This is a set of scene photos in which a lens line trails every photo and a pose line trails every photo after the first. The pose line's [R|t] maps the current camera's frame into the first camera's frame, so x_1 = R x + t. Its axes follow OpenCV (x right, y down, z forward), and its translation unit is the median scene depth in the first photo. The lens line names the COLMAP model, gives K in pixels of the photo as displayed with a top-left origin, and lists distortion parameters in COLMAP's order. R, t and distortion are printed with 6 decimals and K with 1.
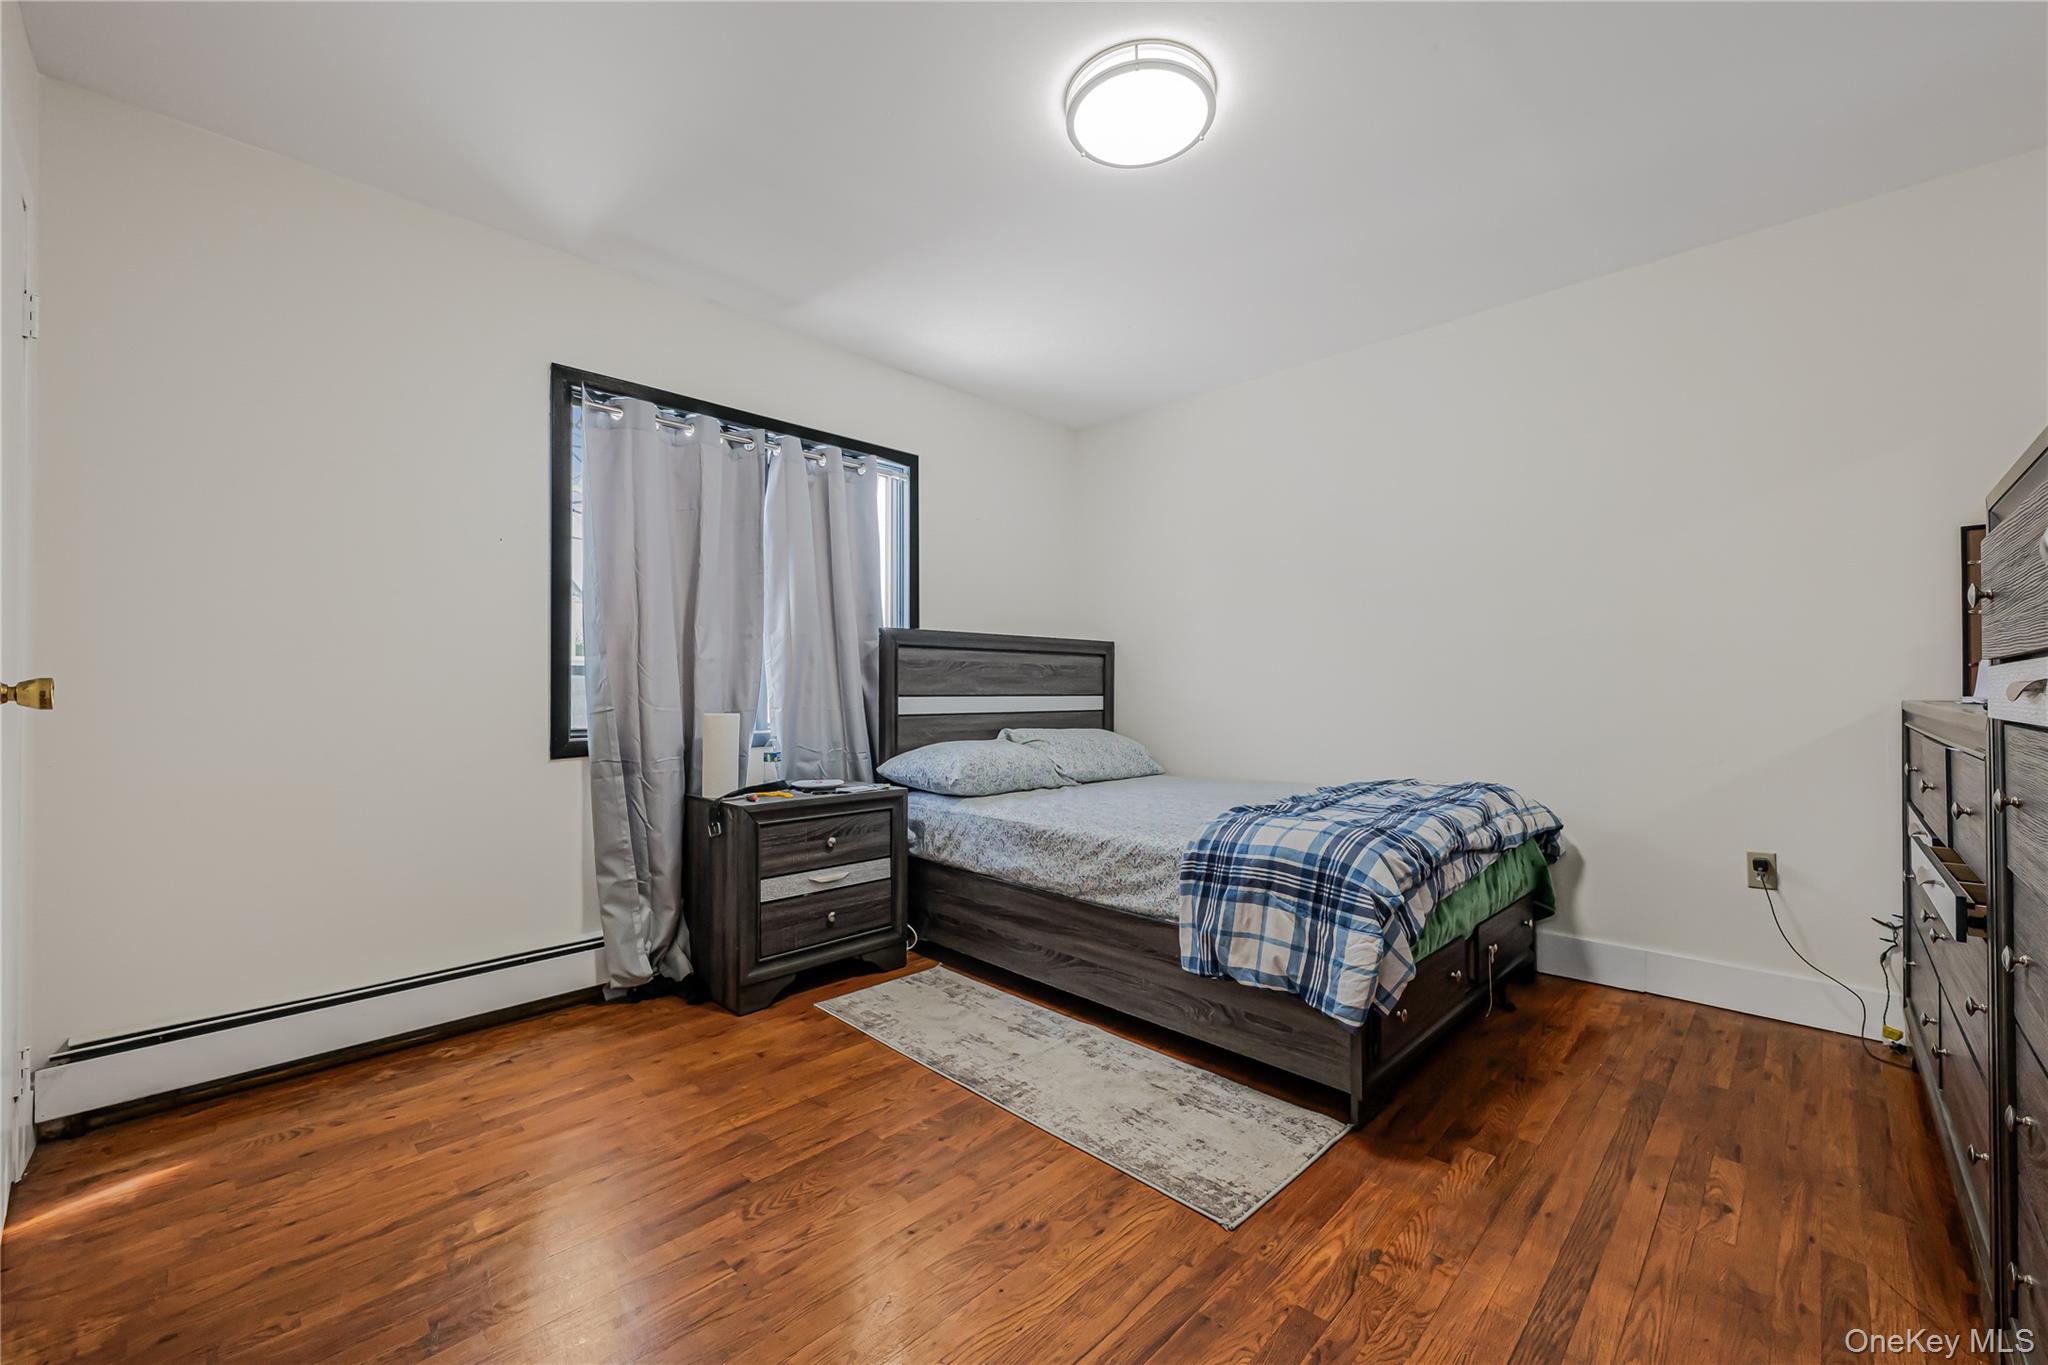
lens RADIAL K [[841.1, 0, 1027.6], [0, 841.1, 679.5], [0, 0, 1]] dist [-0.000436, -0.000178]
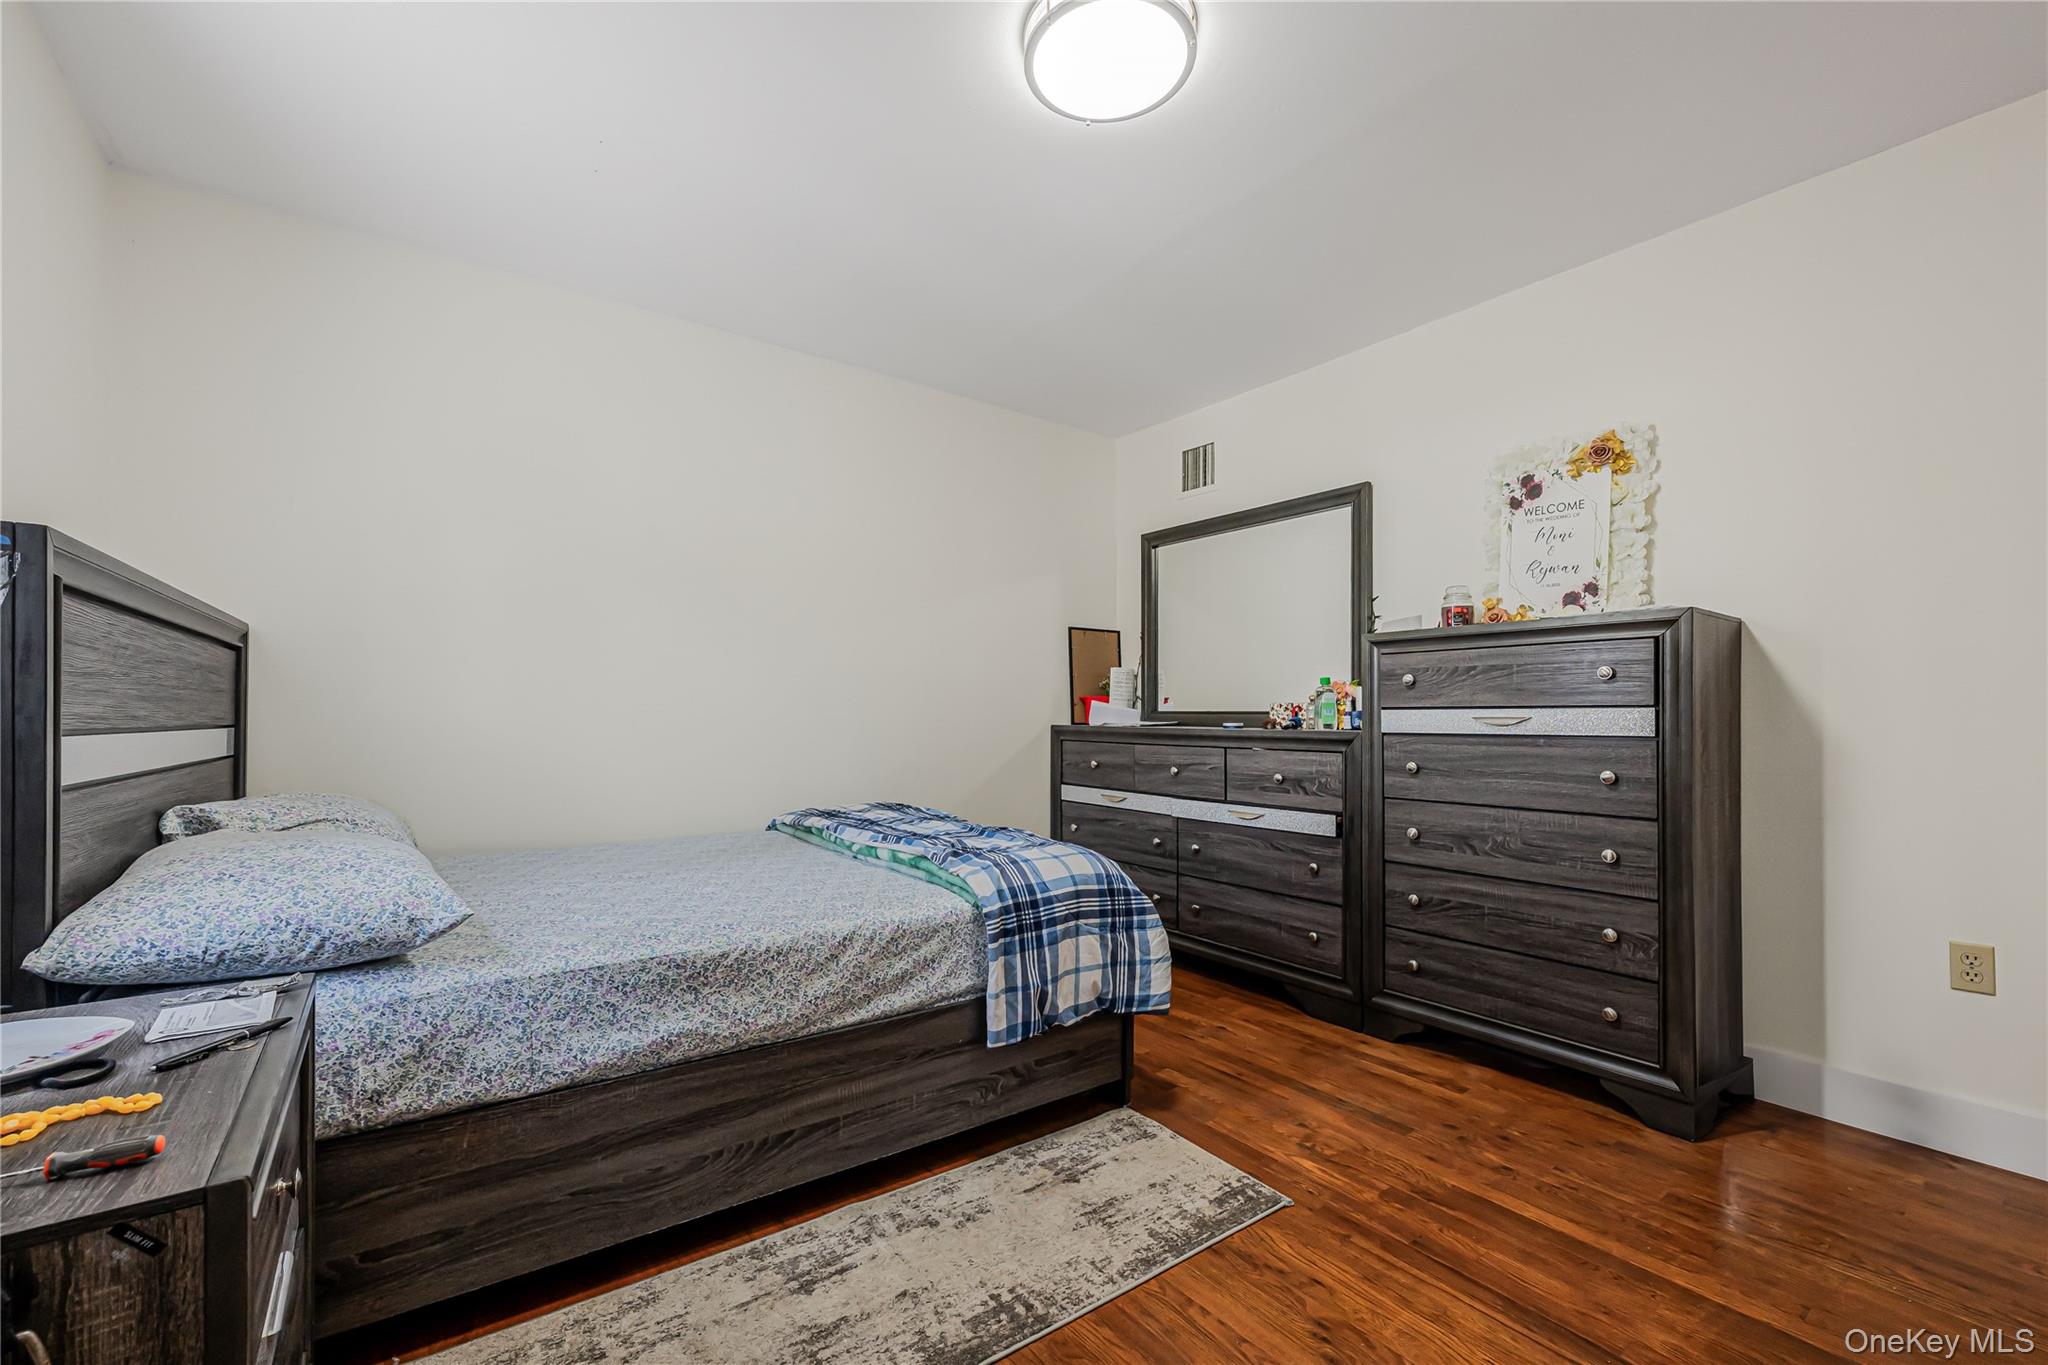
lens RADIAL K [[817.0, 0, 1033.2], [0, 817.0, 719.5], [0, 0, 1]] dist [-0.001380, -0.000231]
pose [[0.148974, 0.003076, 0.988836, -0.642078], [-0.013719, 0.999905, -0.001044, 0.013946], [-0.988746, -0.013410, 0.149002, 0.863225]]
